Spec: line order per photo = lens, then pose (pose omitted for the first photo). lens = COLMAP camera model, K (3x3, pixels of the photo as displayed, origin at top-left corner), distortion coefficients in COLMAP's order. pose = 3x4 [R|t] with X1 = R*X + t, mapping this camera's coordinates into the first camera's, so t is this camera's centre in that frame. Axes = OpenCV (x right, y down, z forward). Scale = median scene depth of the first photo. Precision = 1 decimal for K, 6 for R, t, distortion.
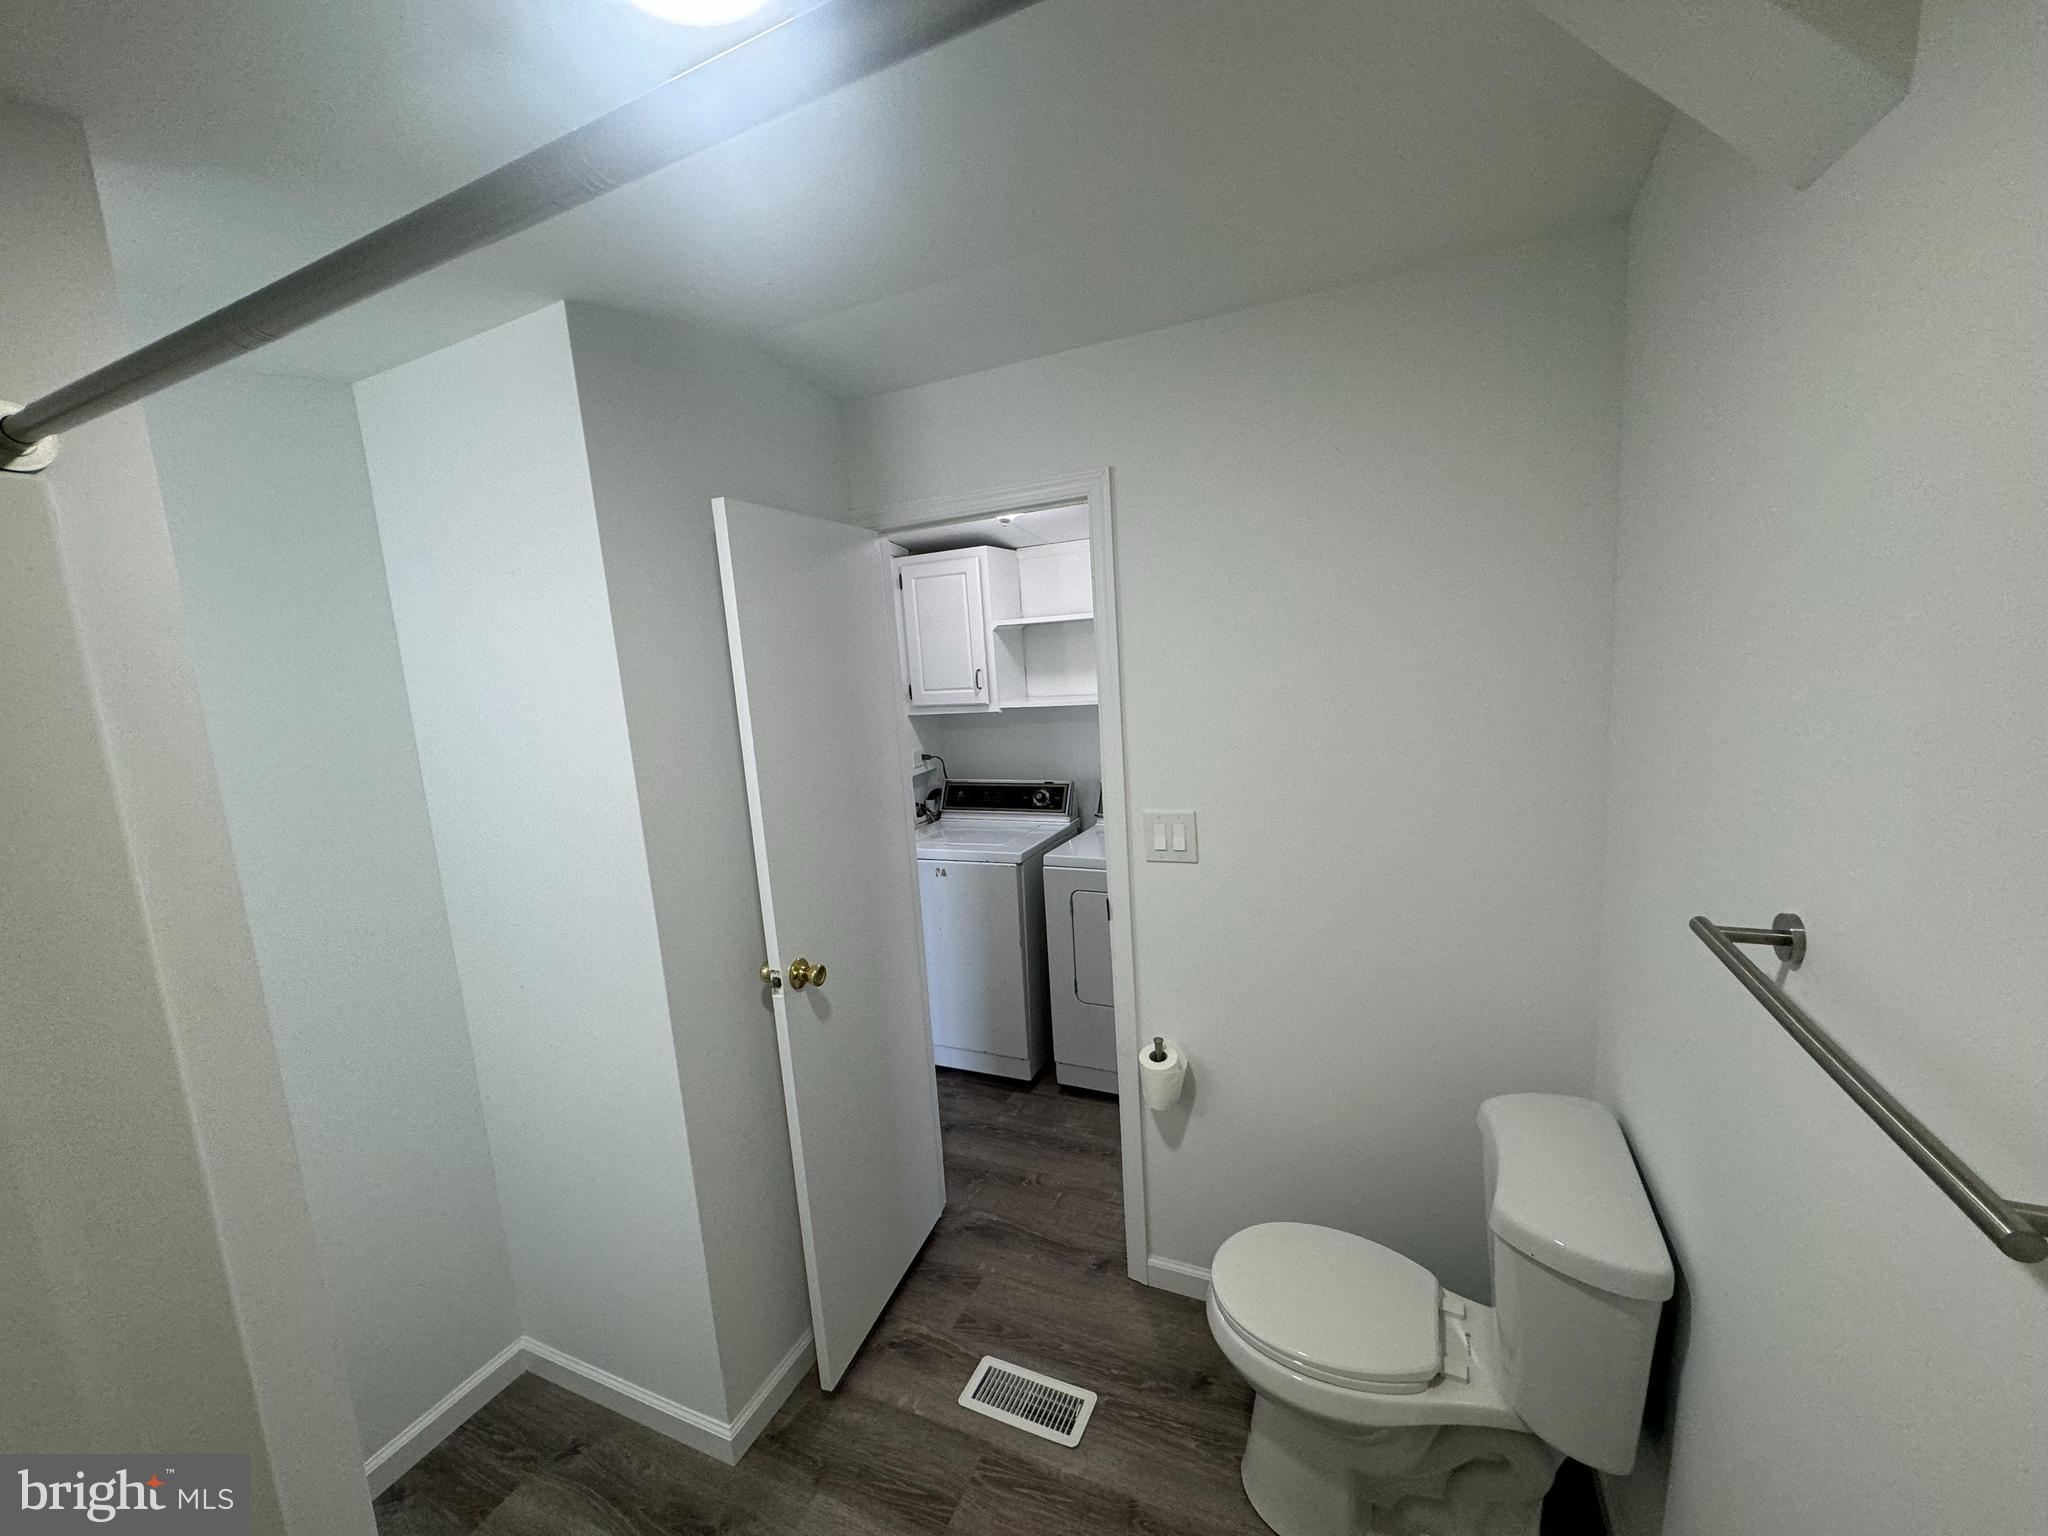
lens RADIAL K [[807.3, 0, 1023.5], [0, 807.3, 774.9], [0, 0, 1]] dist [-0.003135, -0.000100]
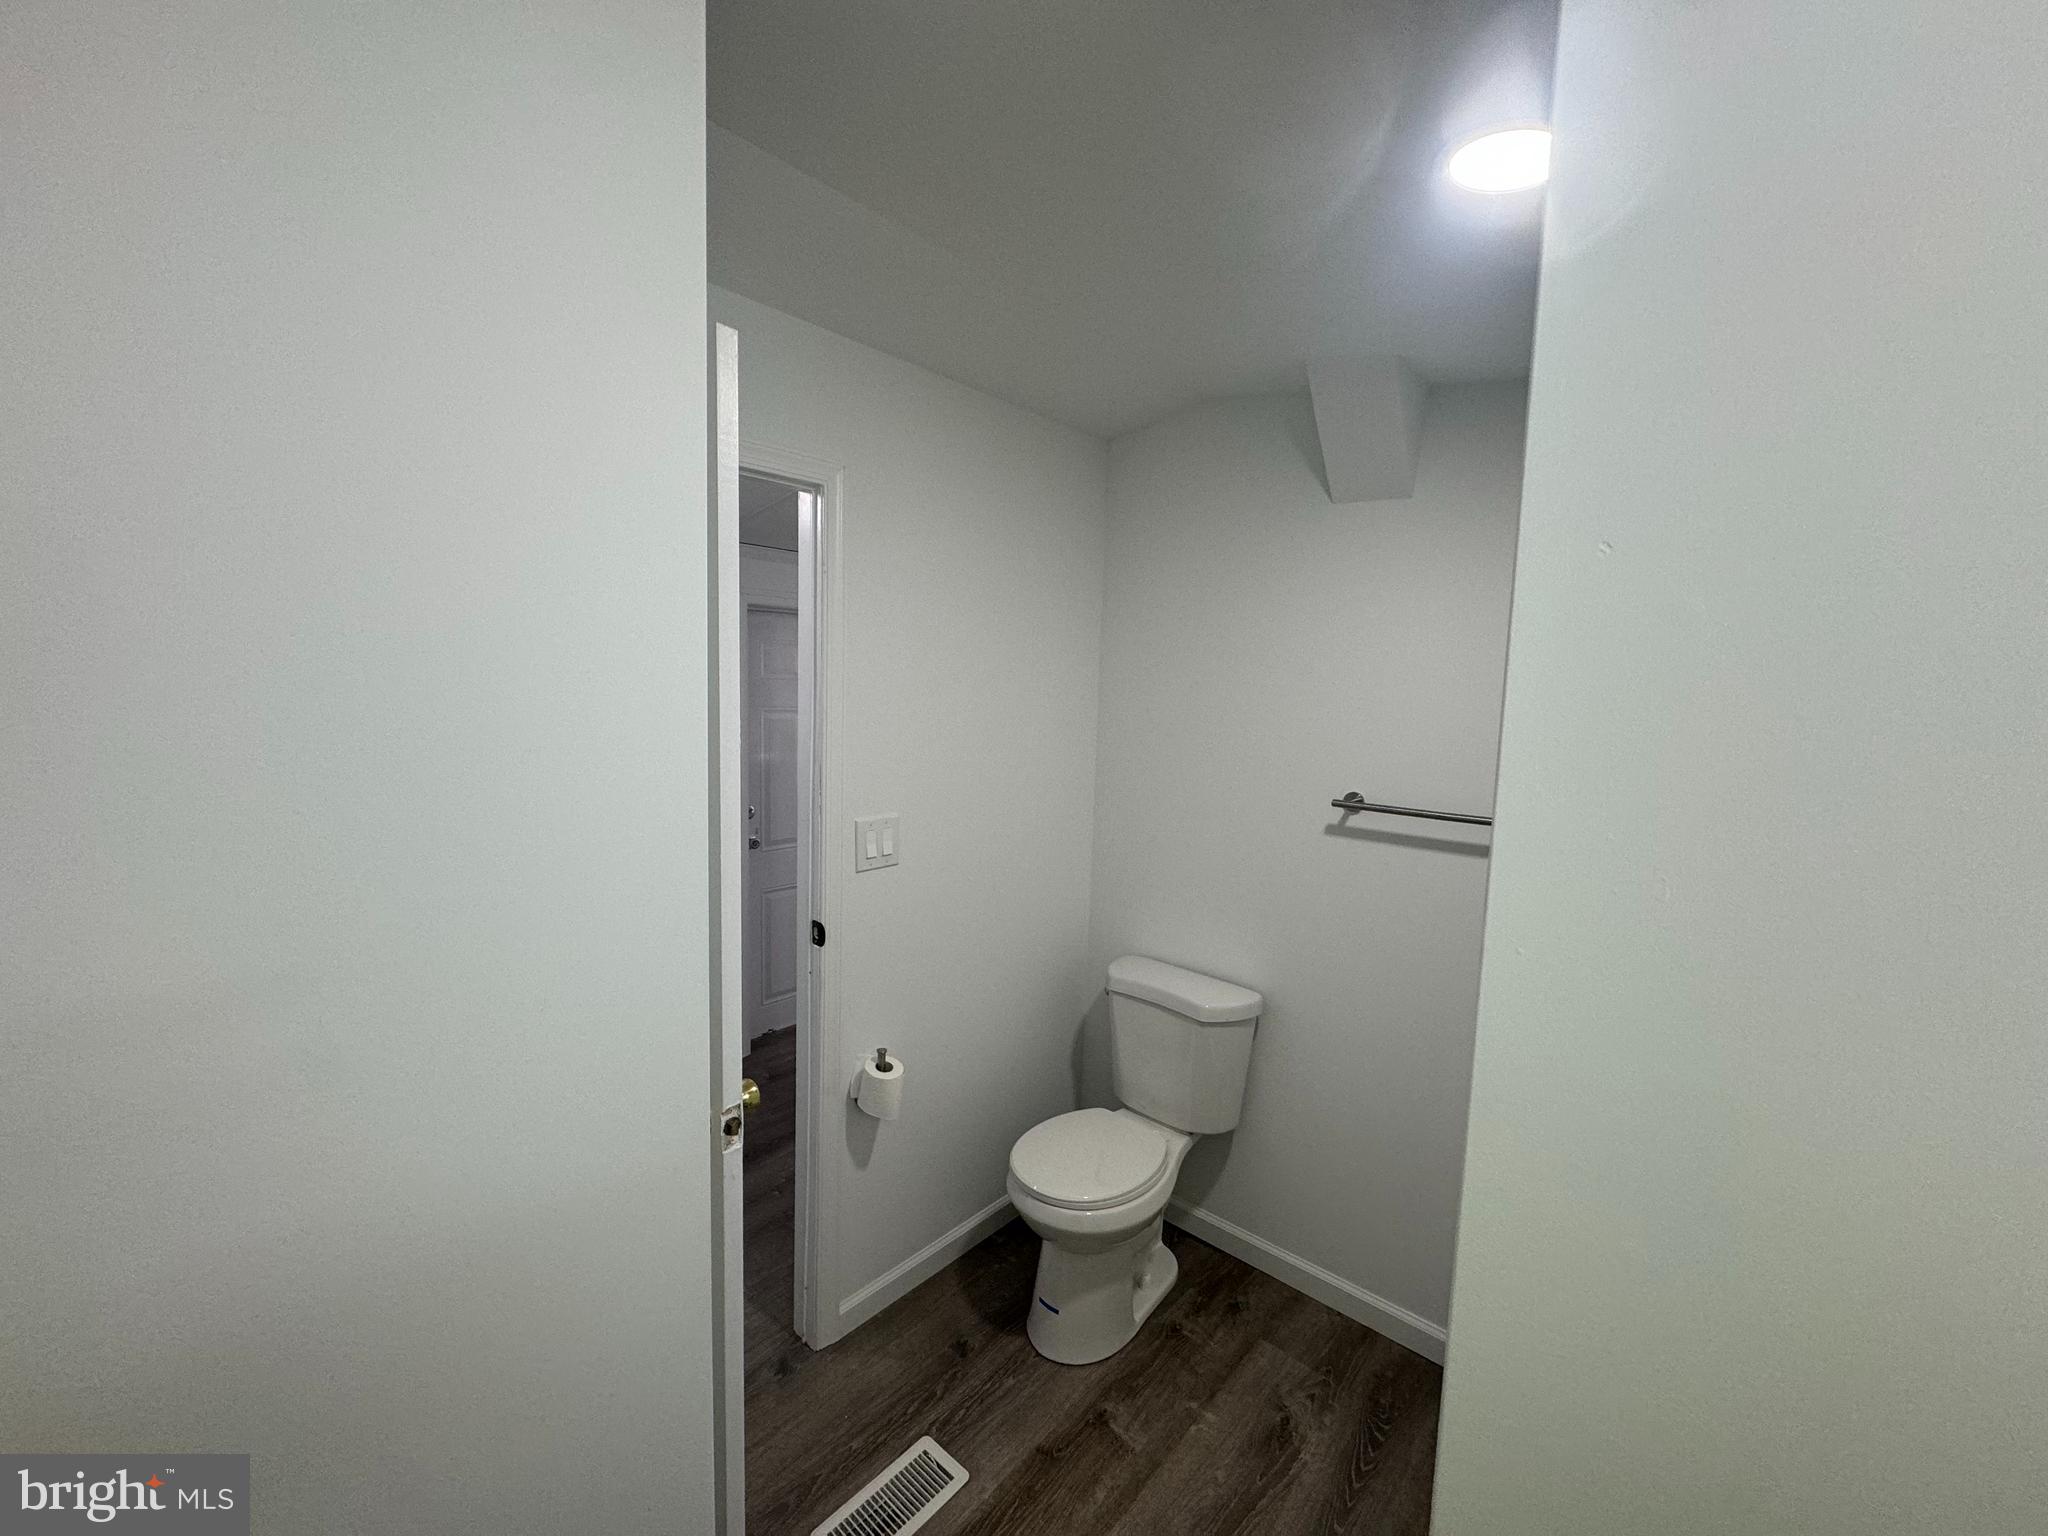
lens RADIAL K [[807.3, 0, 1018.8], [0, 807.3, 765.5], [0, 0, 1]] dist [-0.003135, -0.000100]
pose [[0.299691, -0.011652, 0.953965, -0.748080], [0.099695, 0.994833, -0.019168, 0.016051], [-0.948813, 0.100850, 0.299304, 0.521262]]
